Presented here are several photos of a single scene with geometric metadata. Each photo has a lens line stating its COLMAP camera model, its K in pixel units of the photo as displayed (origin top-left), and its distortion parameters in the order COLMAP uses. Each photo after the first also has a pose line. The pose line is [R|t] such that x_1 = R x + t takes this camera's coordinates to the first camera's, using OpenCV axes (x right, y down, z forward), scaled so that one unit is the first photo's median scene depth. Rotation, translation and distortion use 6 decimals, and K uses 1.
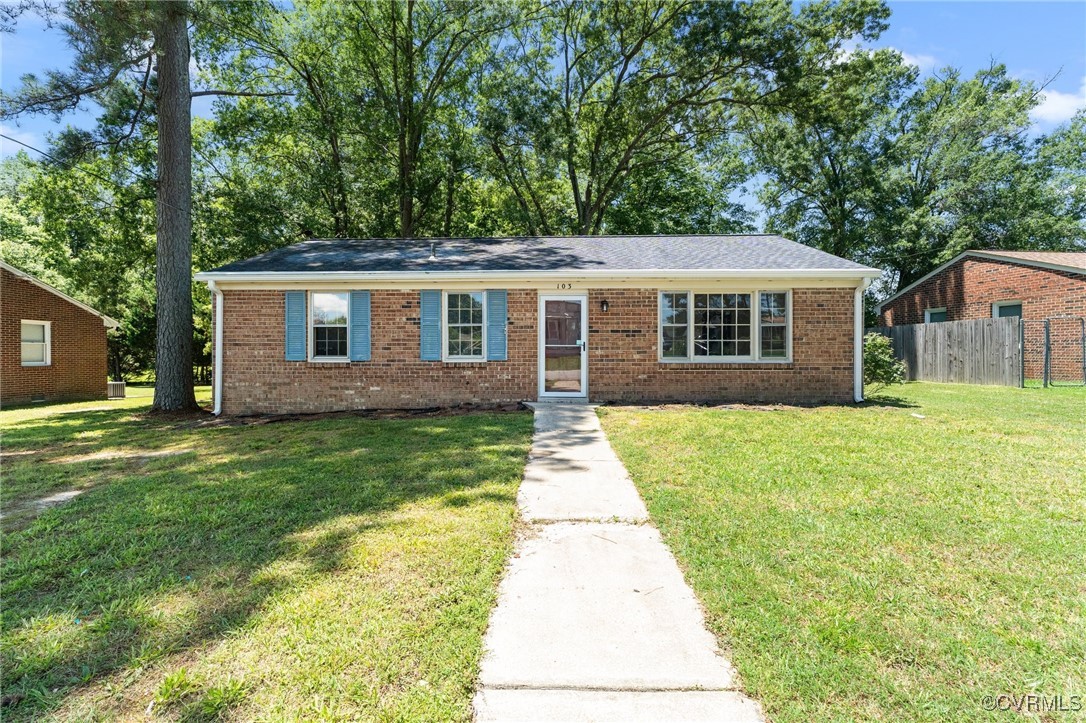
lens RADIAL K [[445.7, 0, 539.0], [0, 445.7, 351.0], [0, 0, 1]] dist [-0.001341, 0.000147]
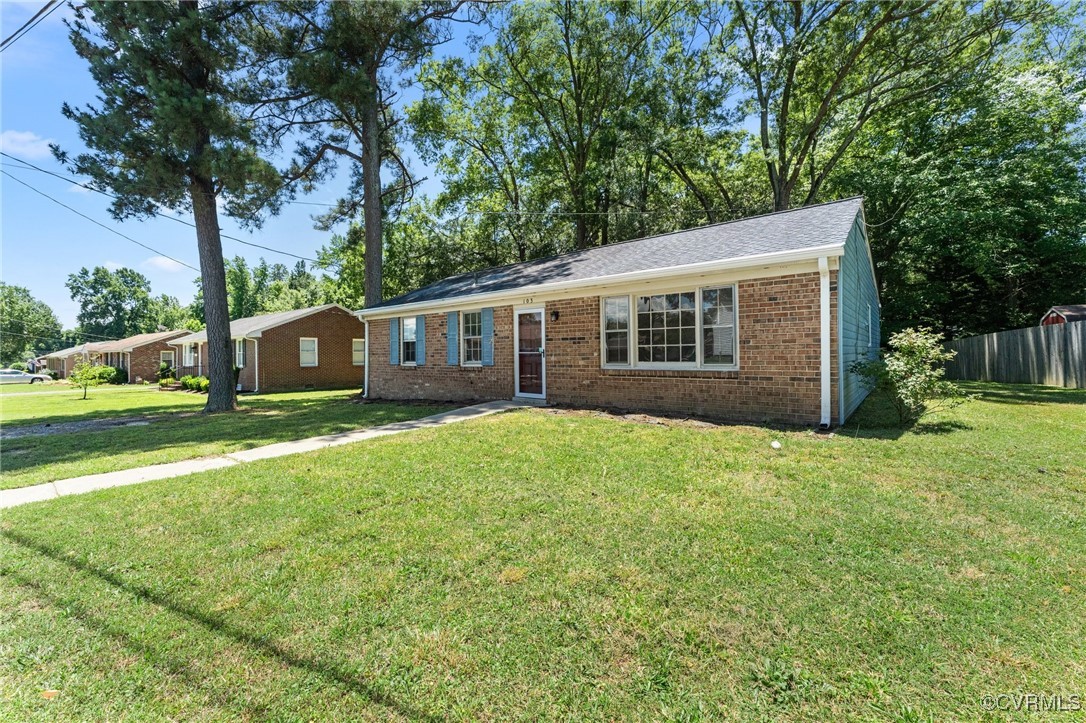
lens RADIAL K [[445.7, 0, 539.0], [0, 445.7, 351.0], [0, 0, 1]] dist [-0.001341, 0.000147]
pose [[0.785434, -0.012081, -0.618828, 0.775218], [0.004067, 0.999889, -0.014358, -0.000105], [0.618932, 0.008760, 0.785396, 0.117820]]
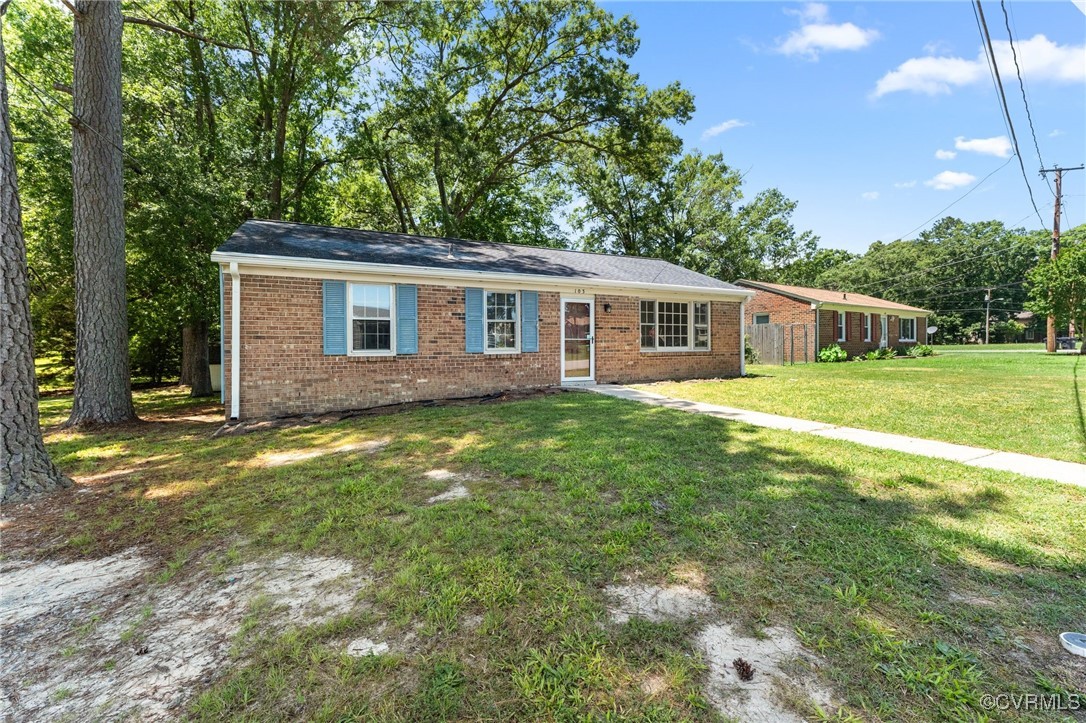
lens RADIAL K [[435.1, 0, 540.6], [0, 435.1, 348.7], [0, 0, 1]] dist [0.000498, 0.000011]
pose [[0.885489, -0.008196, 0.464587, -0.592357], [0.009357, 0.999956, -0.000195, 0.013346], [-0.464565, 0.004520, 0.885527, -0.015778]]
